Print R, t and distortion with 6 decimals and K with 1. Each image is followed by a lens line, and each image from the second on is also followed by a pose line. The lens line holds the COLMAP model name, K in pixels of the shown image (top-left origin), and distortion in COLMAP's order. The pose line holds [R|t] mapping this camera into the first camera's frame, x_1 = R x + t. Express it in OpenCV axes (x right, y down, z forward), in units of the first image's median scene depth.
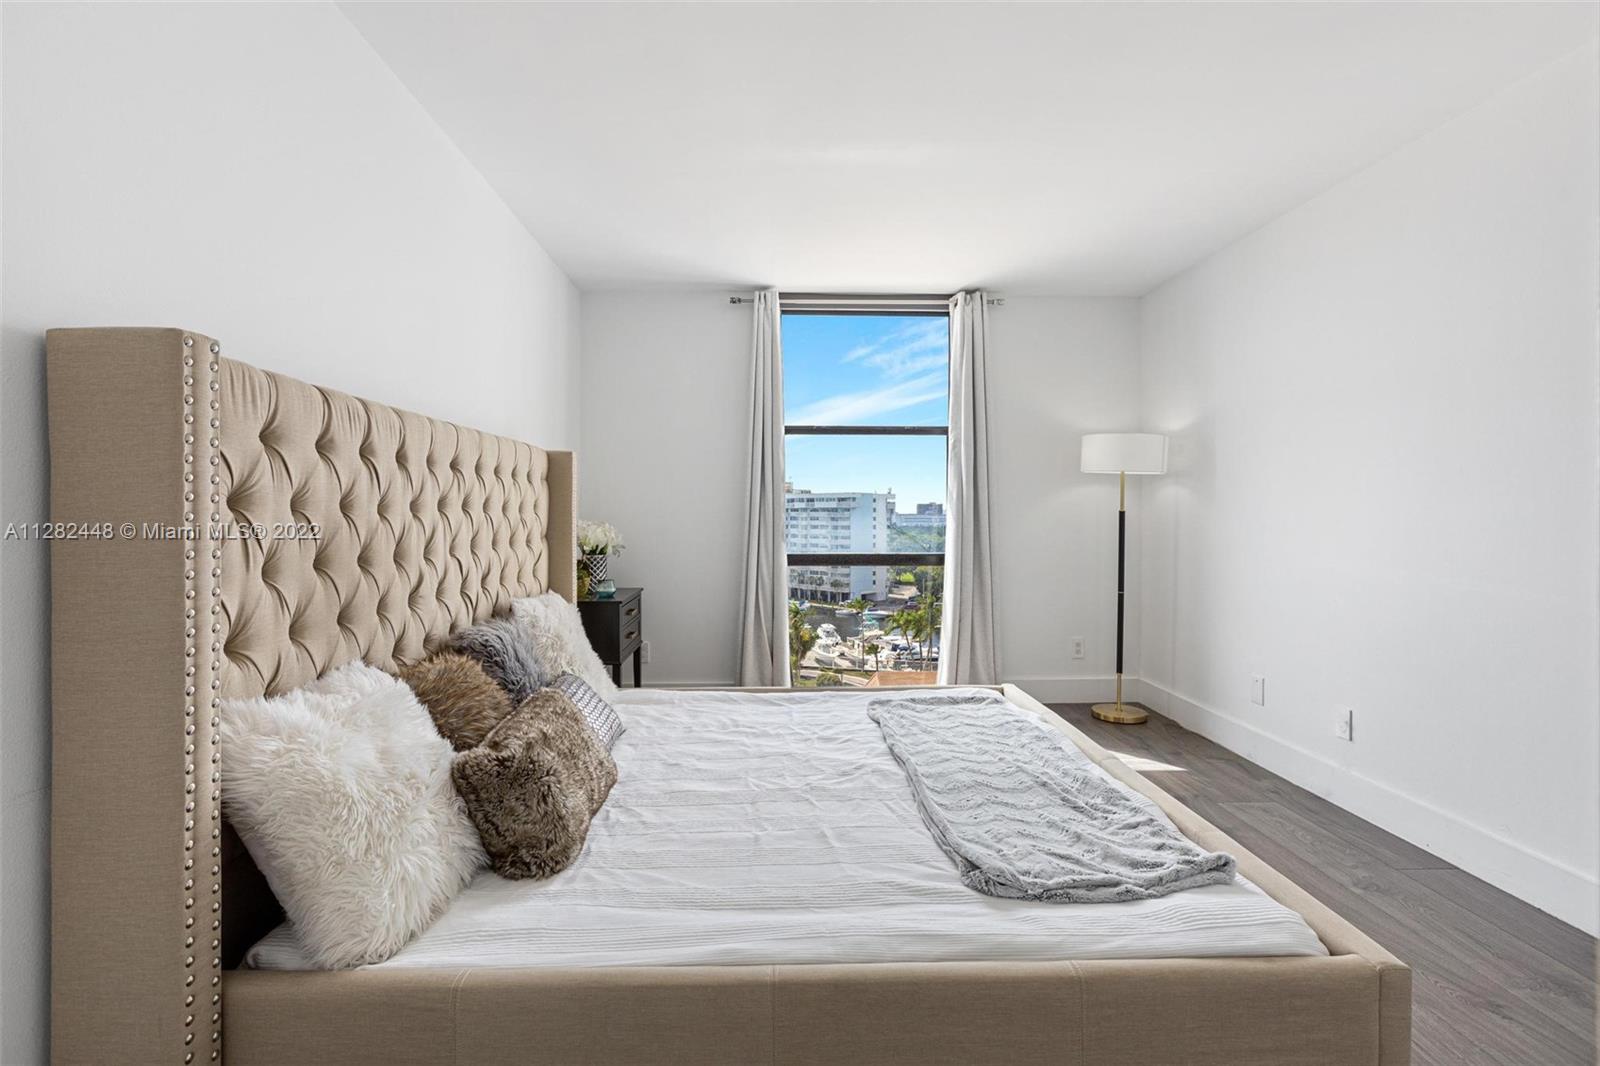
lens RADIAL K [[726.2, 0, 792.7], [0, 726.2, 530.6], [0, 0, 1]] dist [0.000336, 0.000520]
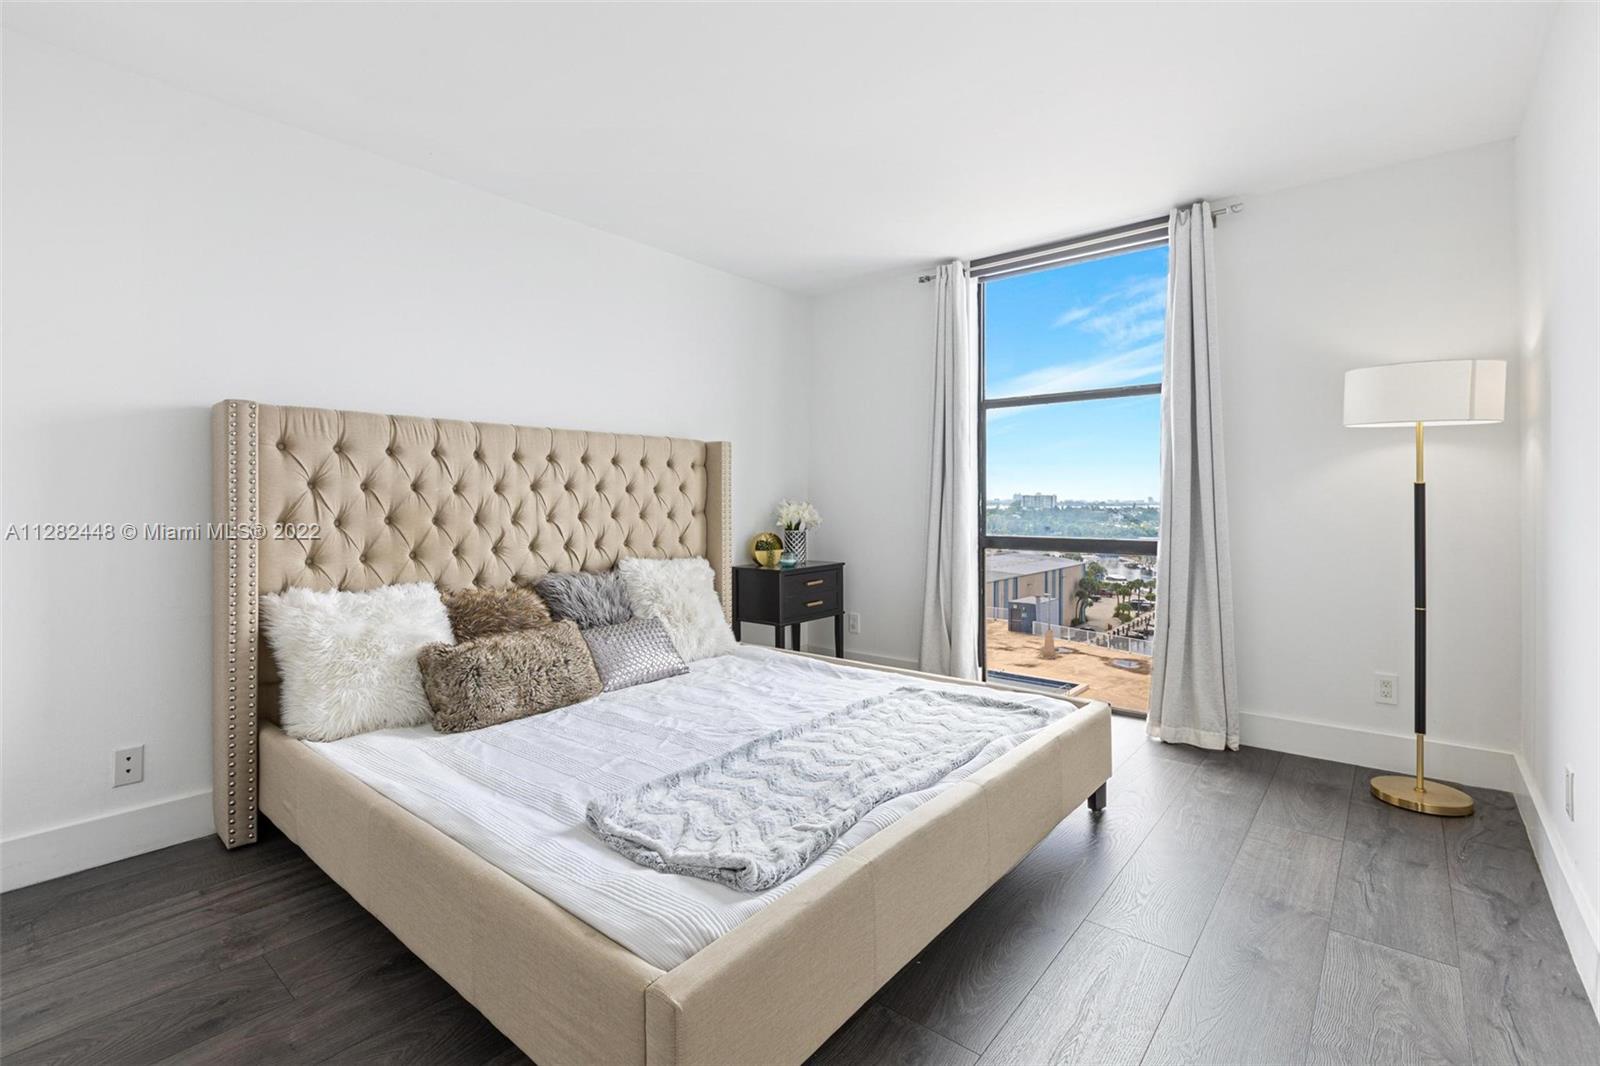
lens RADIAL K [[726.2, 0, 781.4], [0, 726.2, 510.1], [0, 0, 1]] dist [0.000336, 0.000520]
pose [[0.747913, 0.006293, -0.663767, 1.233113], [-0.012799, 0.999906, -0.004942, 0.020411], [0.663673, 0.012192, 0.747923, 0.359991]]
